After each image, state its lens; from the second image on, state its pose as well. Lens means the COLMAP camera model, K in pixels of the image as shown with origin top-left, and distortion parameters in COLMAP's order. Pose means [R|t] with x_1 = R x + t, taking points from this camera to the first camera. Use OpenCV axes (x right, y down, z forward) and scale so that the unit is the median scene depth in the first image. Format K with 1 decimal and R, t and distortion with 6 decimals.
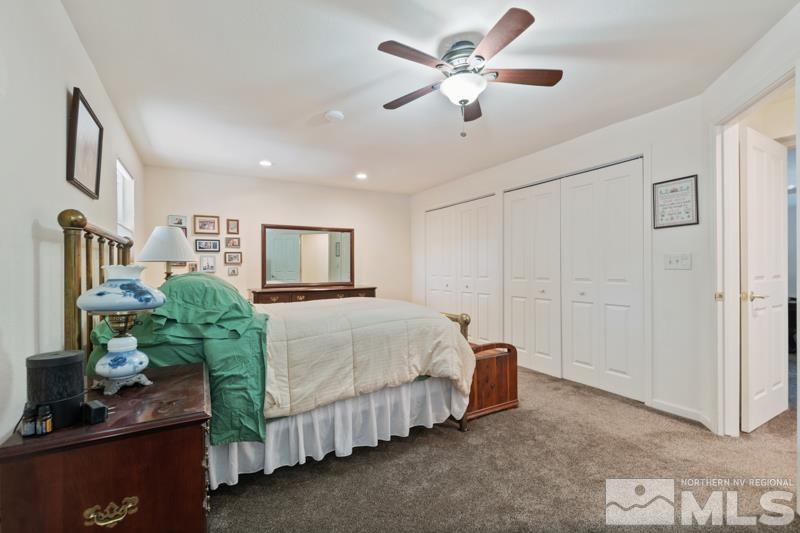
lens RADIAL K [[345.7, 0, 402.6], [0, 345.7, 267.1], [0, 0, 1]] dist [0.008393, -0.000672]
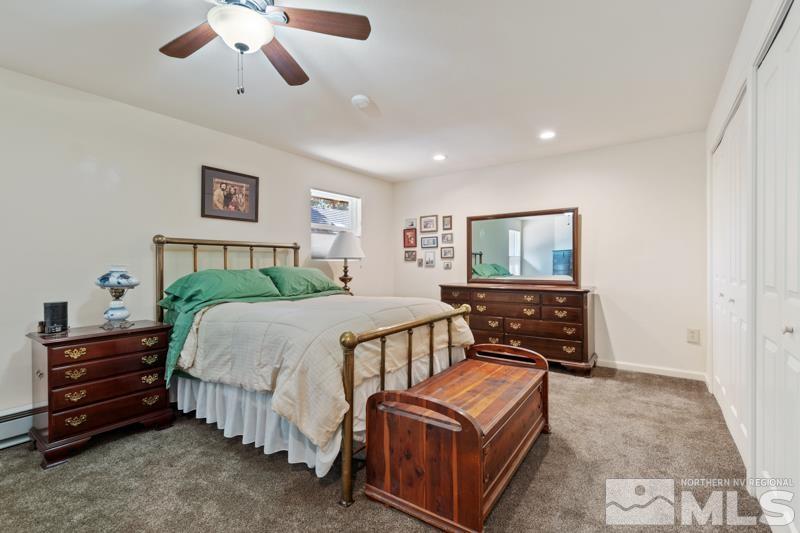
lens RADIAL K [[356.4, 0, 400.0], [0, 356.4, 266.5], [0, 0, 1]] dist [0.003450, -0.000140]
pose [[0.427930, 0.010110, -0.903755, 0.434659], [0.008506, 0.999848, 0.015212, -0.001801], [0.903772, -0.014197, 0.427779, 0.408109]]
